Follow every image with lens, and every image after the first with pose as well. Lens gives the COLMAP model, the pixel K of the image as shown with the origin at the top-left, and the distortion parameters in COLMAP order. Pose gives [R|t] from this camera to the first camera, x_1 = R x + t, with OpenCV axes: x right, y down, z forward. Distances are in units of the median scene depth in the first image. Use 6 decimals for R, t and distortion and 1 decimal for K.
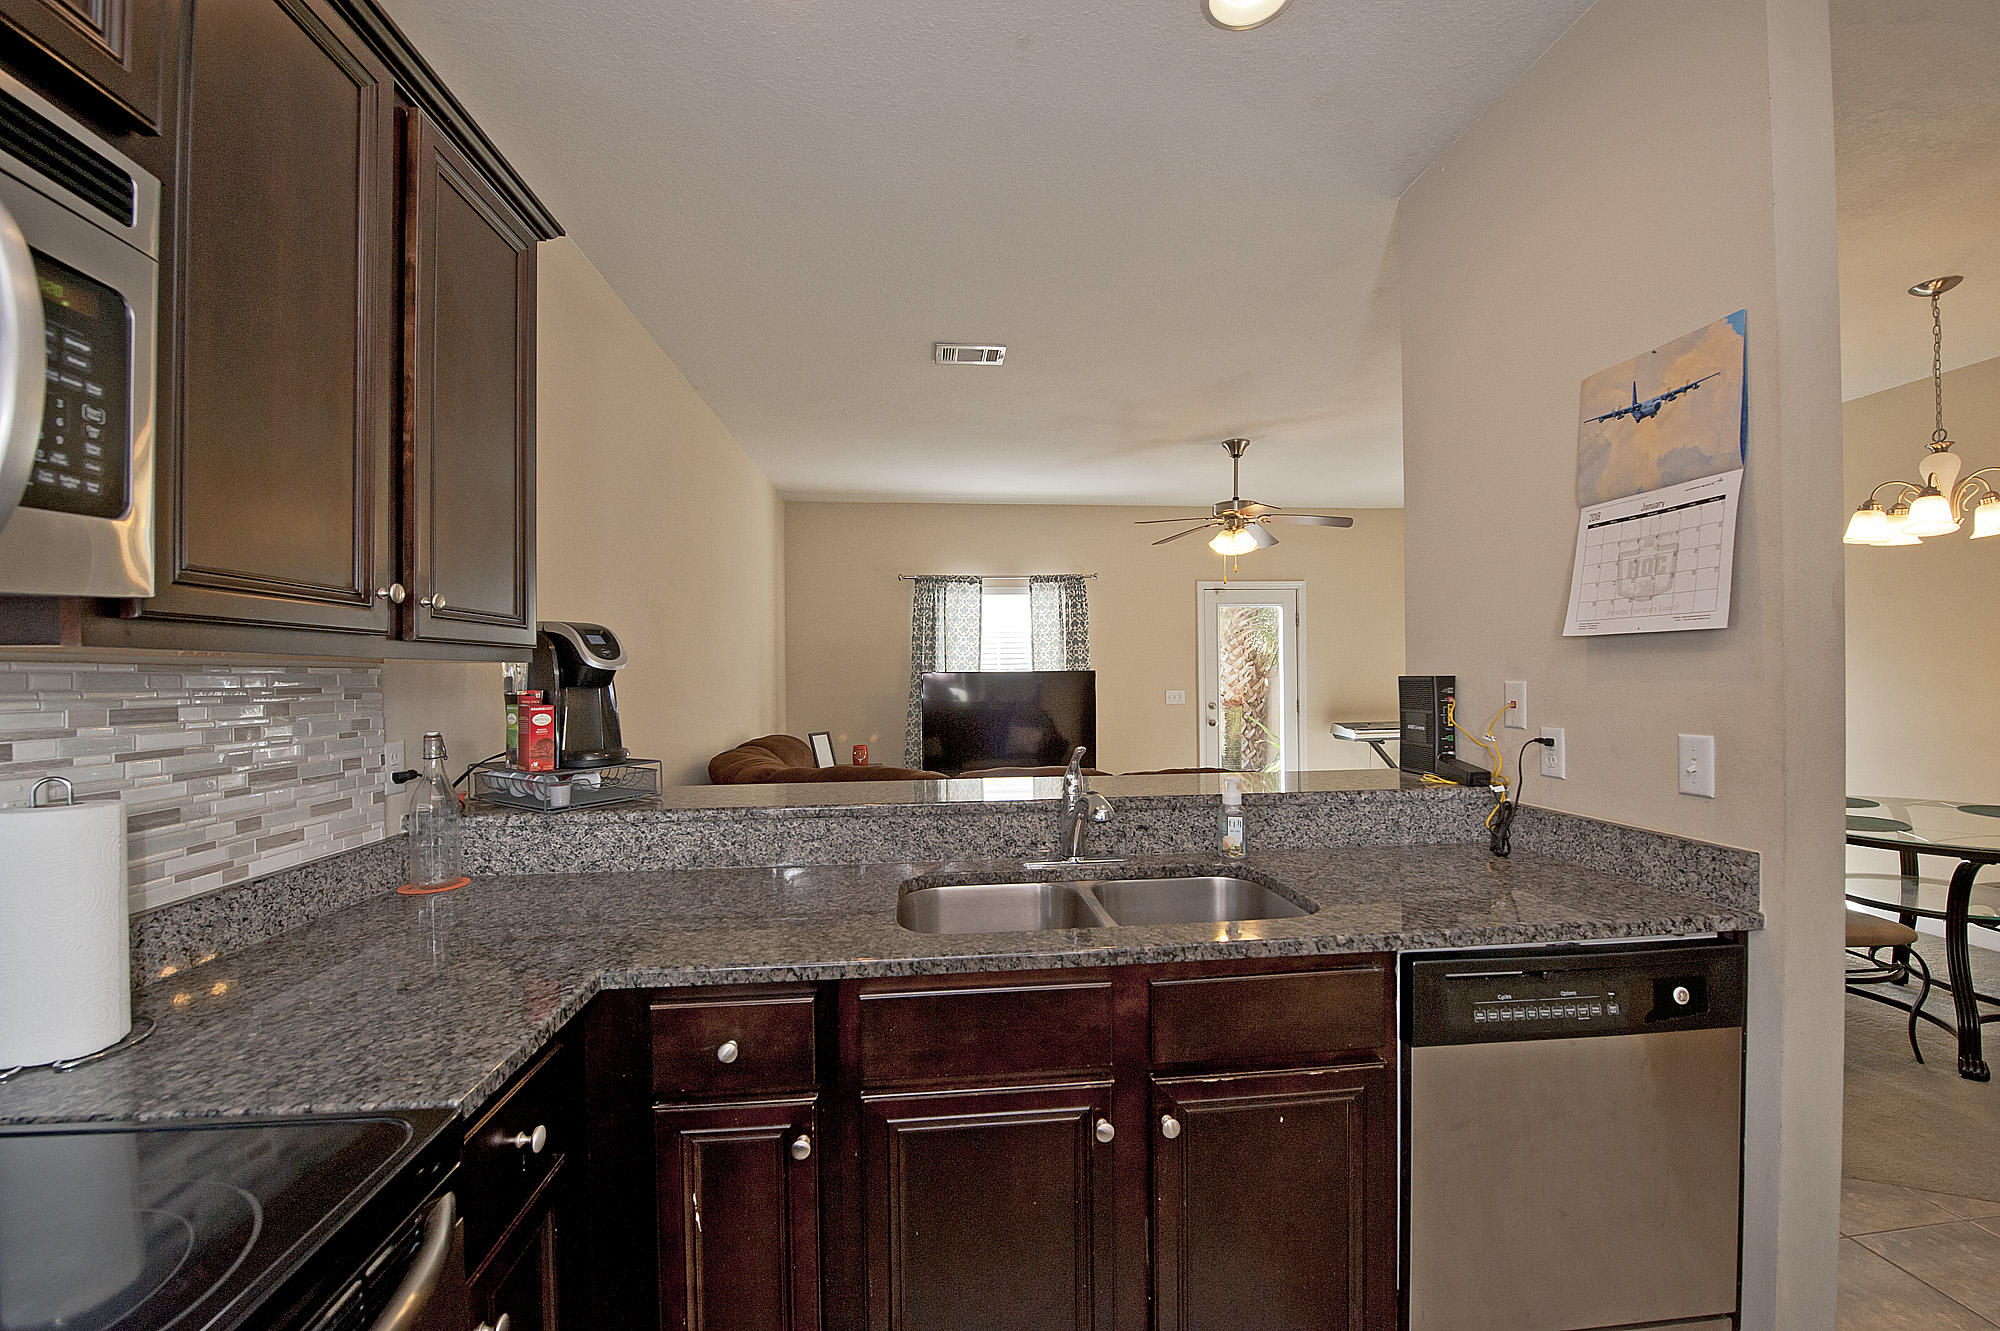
lens RADIAL K [[796.7, 0, 1006.7], [0, 796.7, 676.9], [0, 0, 1]] dist [-0.015387, -0.002906]
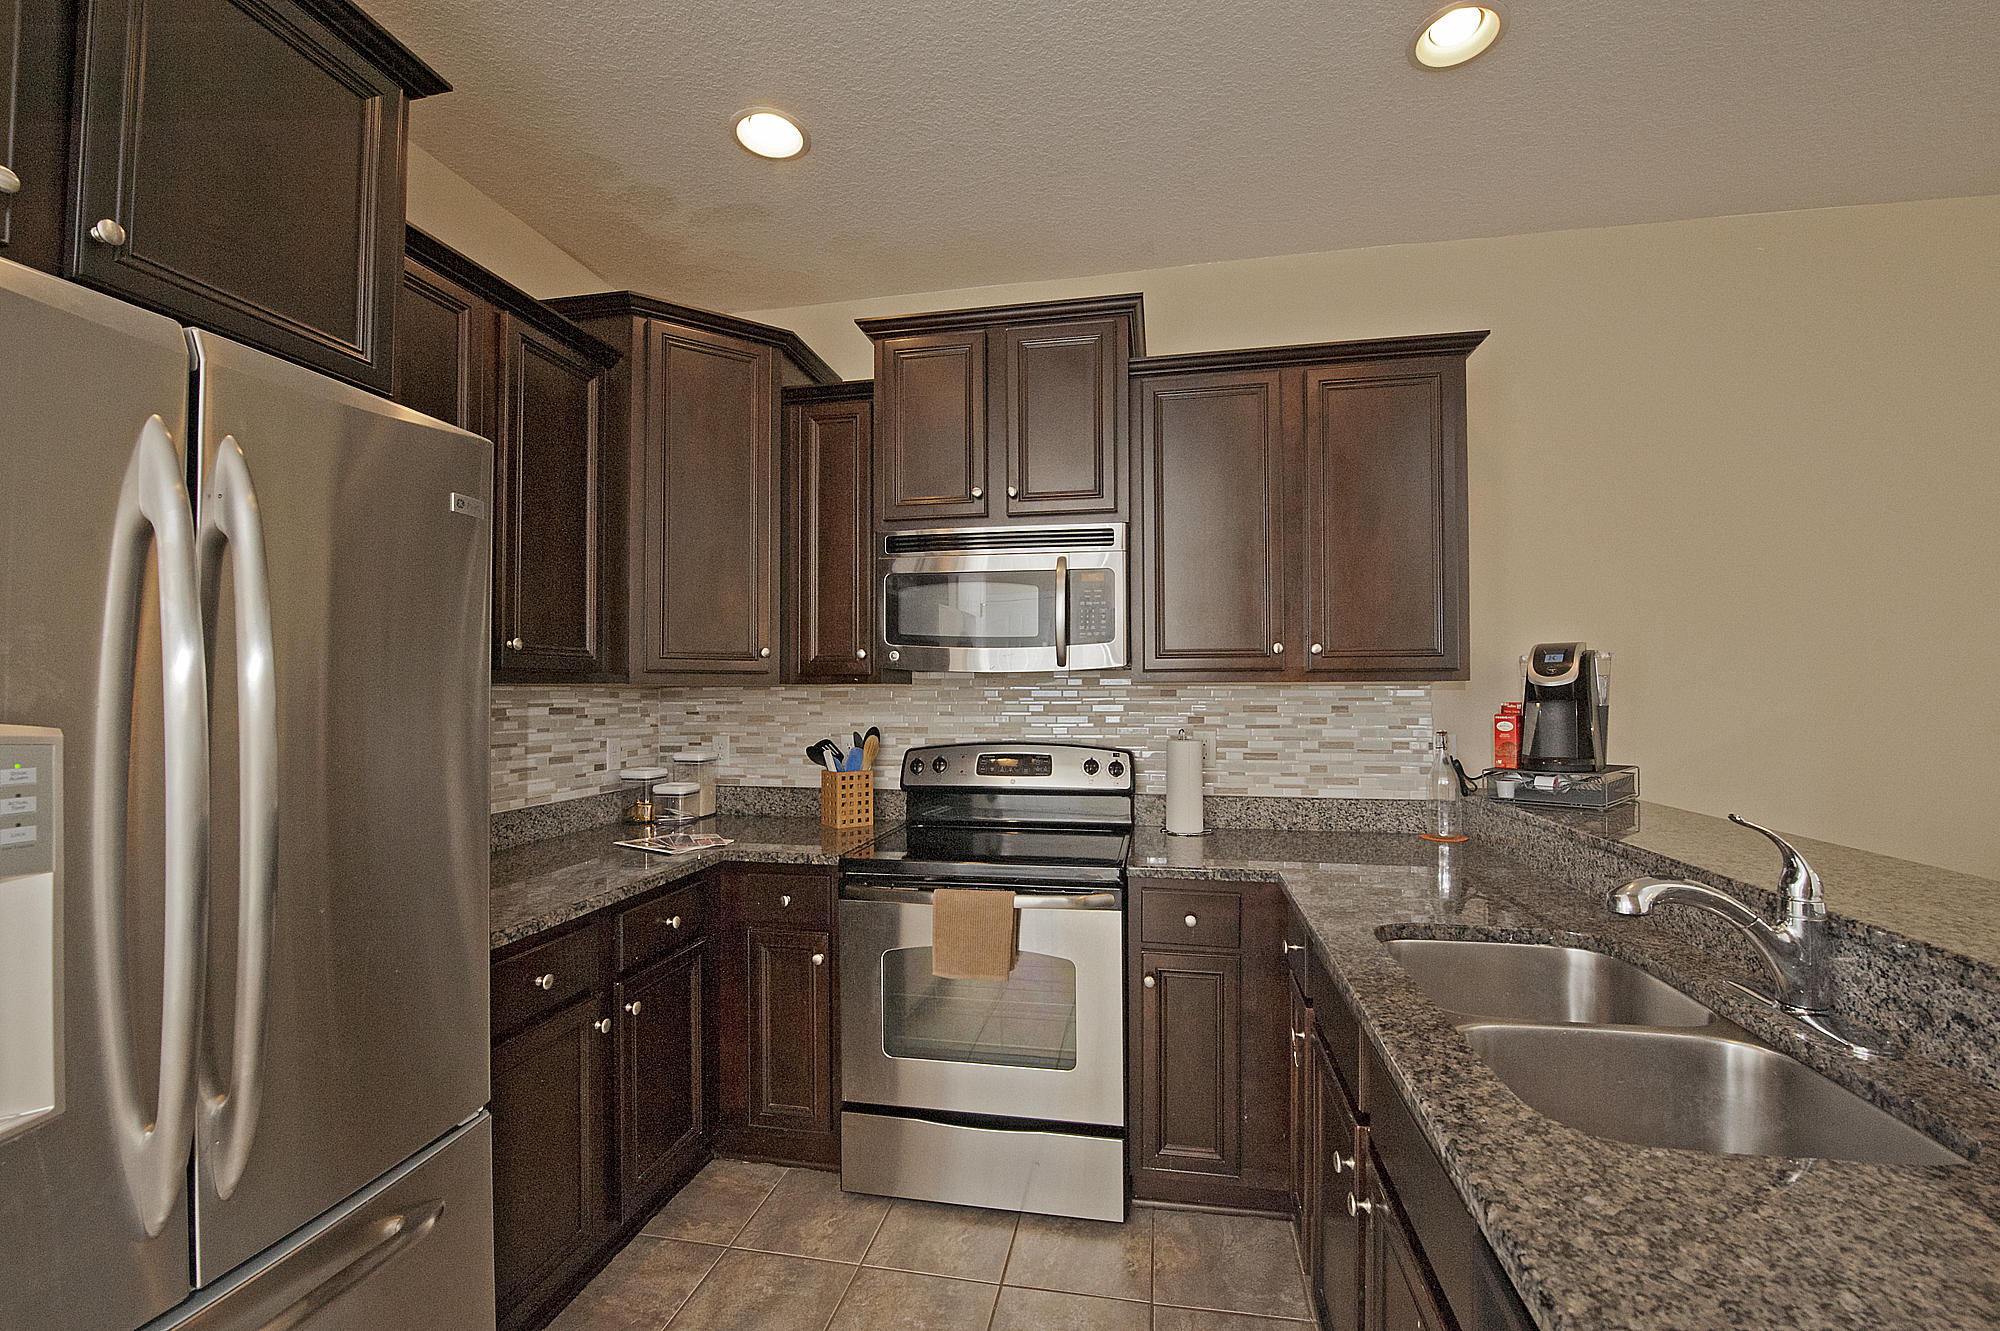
lens RADIAL K [[807.9, 0, 1005.1], [0, 807.9, 678.6], [0, 0, 1]] dist [-0.014430, -0.003808]
pose [[-0.287518, -0.004221, -0.957766, 0.889932], [0.005241, 0.999968, -0.005980, -0.017956], [0.957761, -0.006739, -0.287487, 0.659699]]
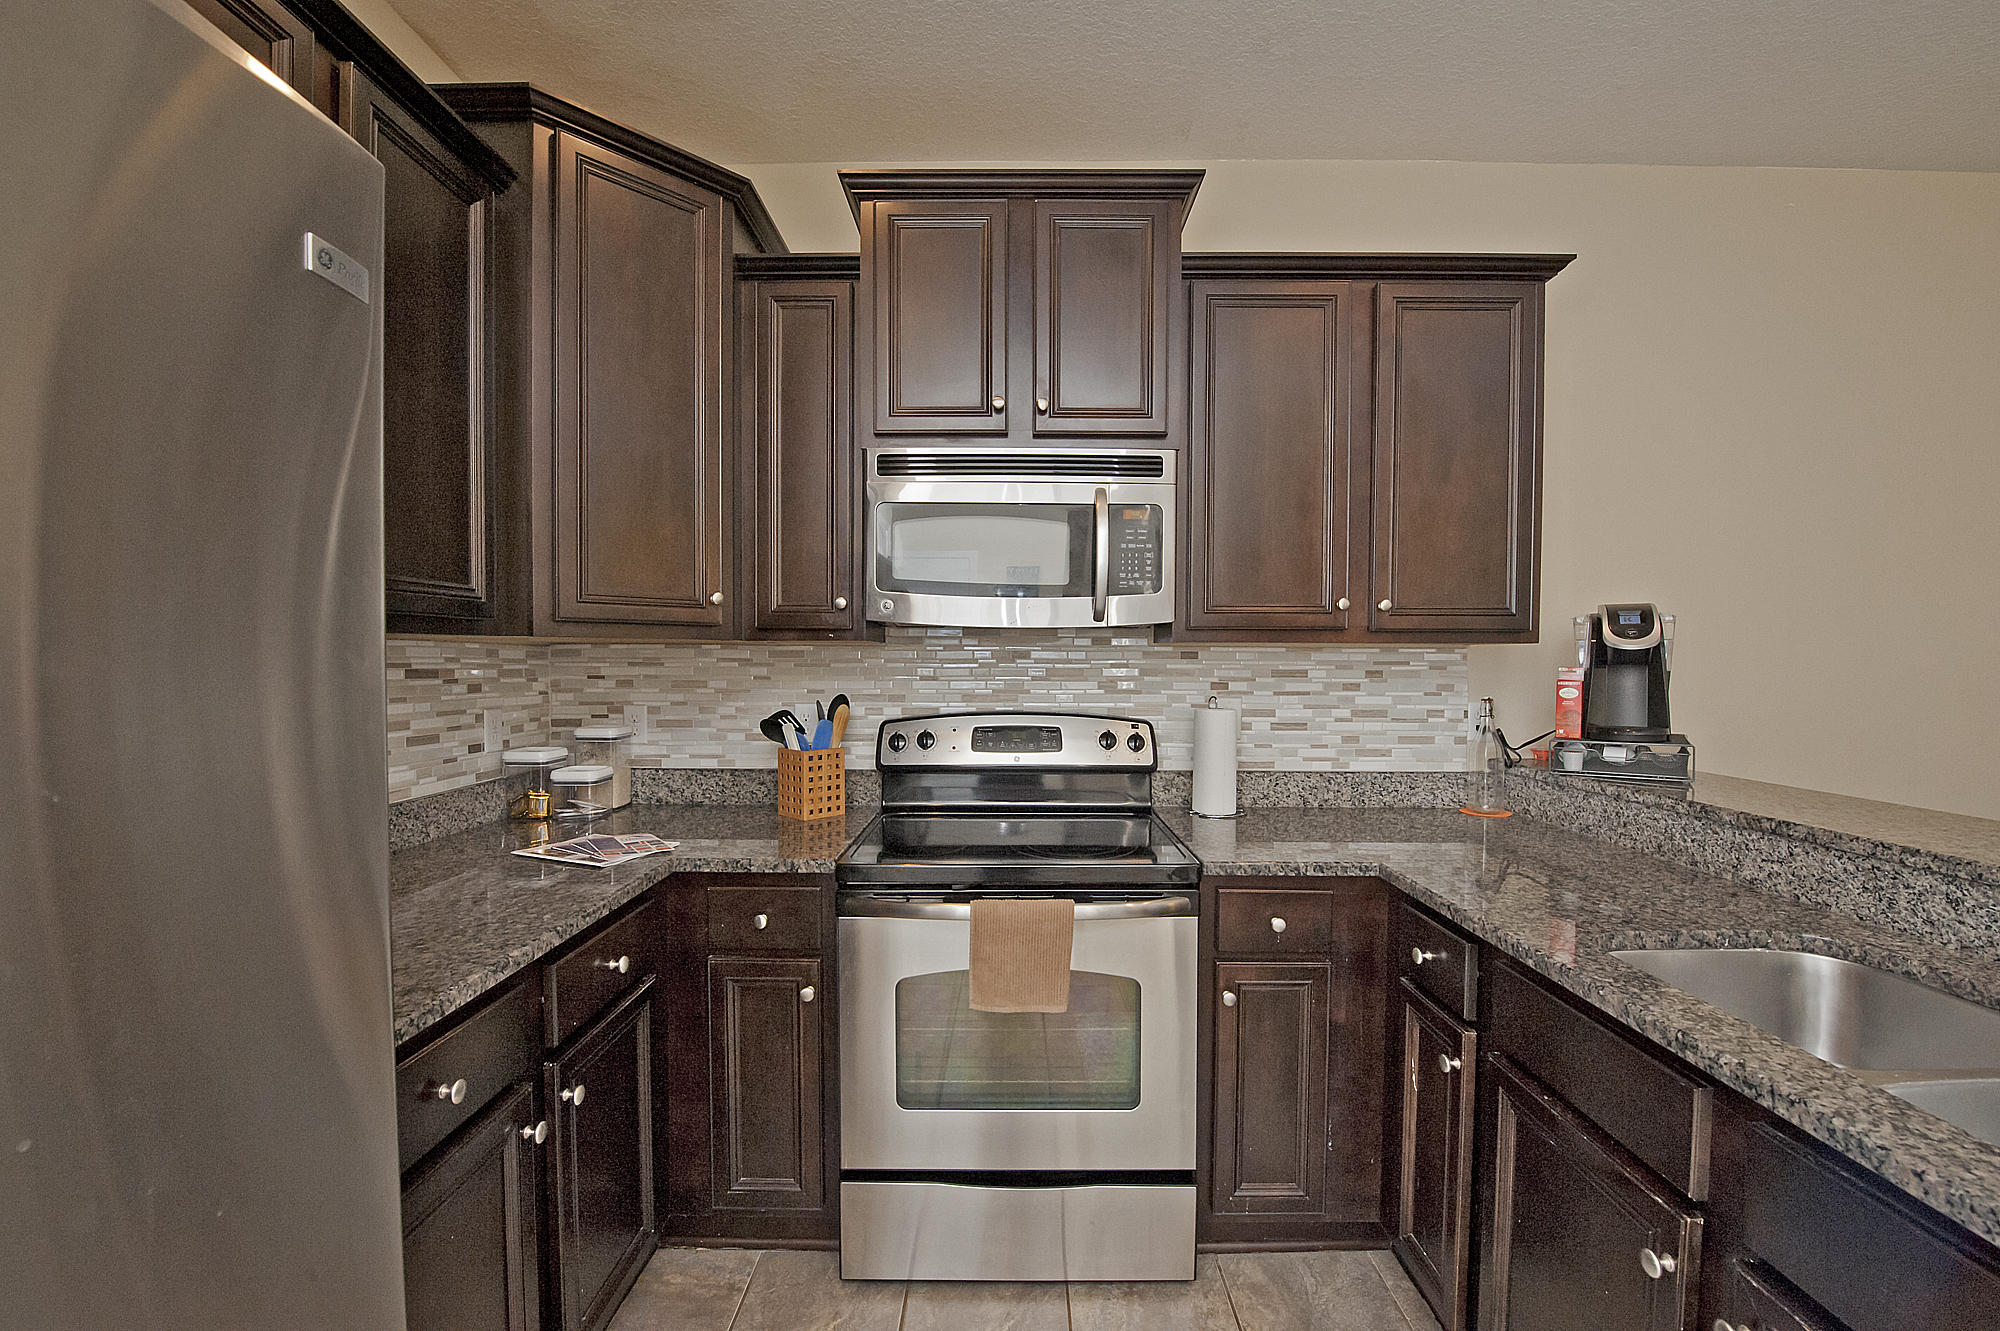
lens RADIAL K [[796.7, 0, 1006.7], [0, 796.7, 676.9], [0, 0, 1]] dist [-0.015387, -0.002906]
pose [[-0.108974, 0.034566, -0.993443, 0.674697], [-0.003193, 0.999378, 0.035122, -0.006950], [0.994039, 0.007000, -0.108796, 0.343563]]
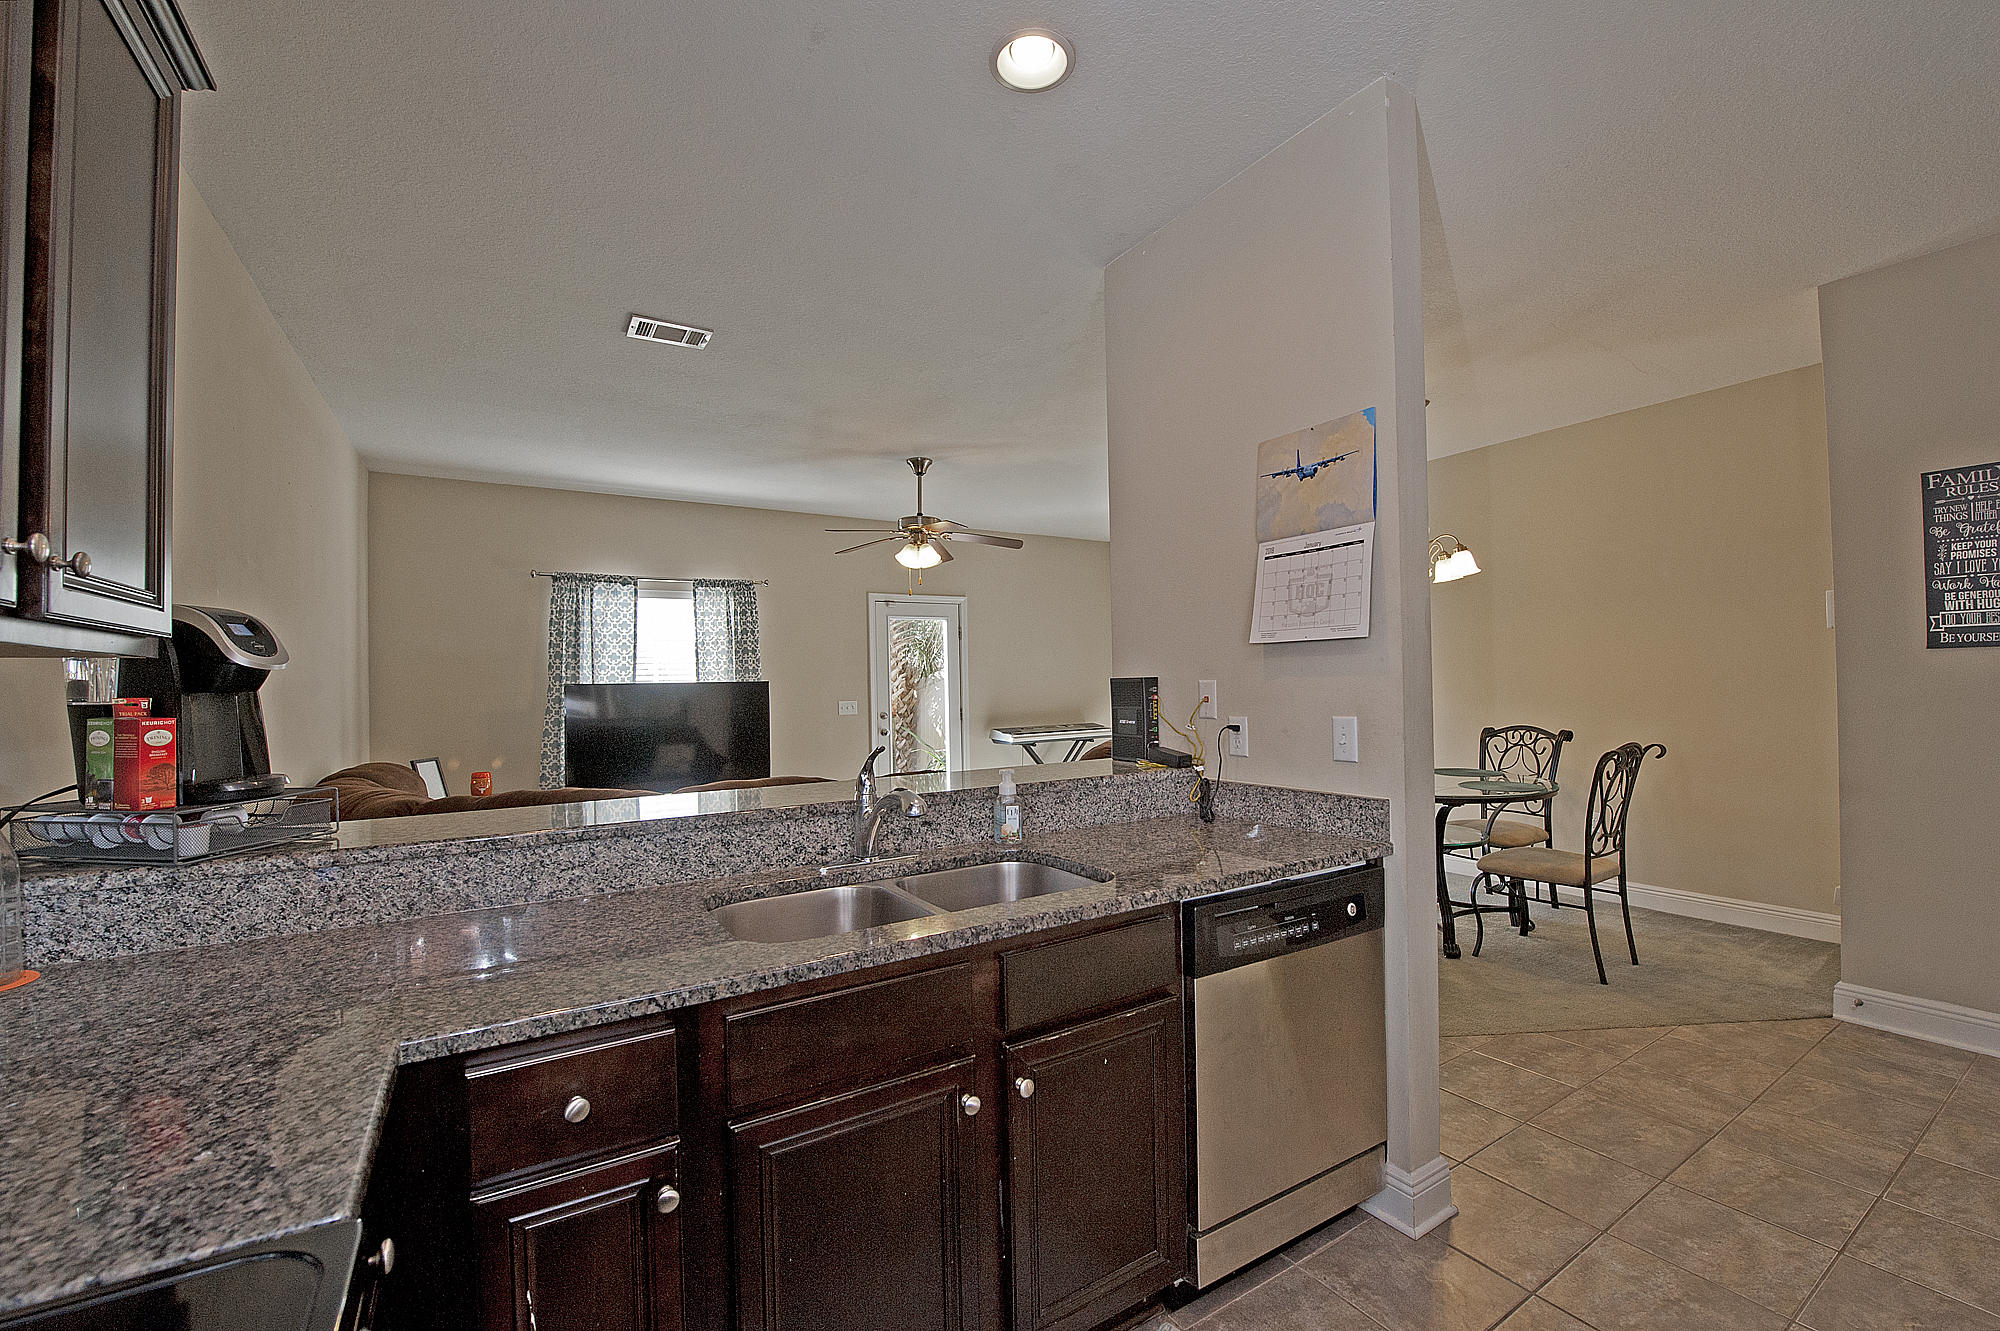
lens RADIAL K [[807.9, 0, 1005.1], [0, 807.9, 678.6], [0, 0, 1]] dist [-0.014430, -0.003808]
pose [[0.898721, -0.003453, 0.438508, -0.222703], [0.010565, 0.999849, -0.013780, 0.019238], [-0.438394, 0.017017, 0.898622, 0.011866]]
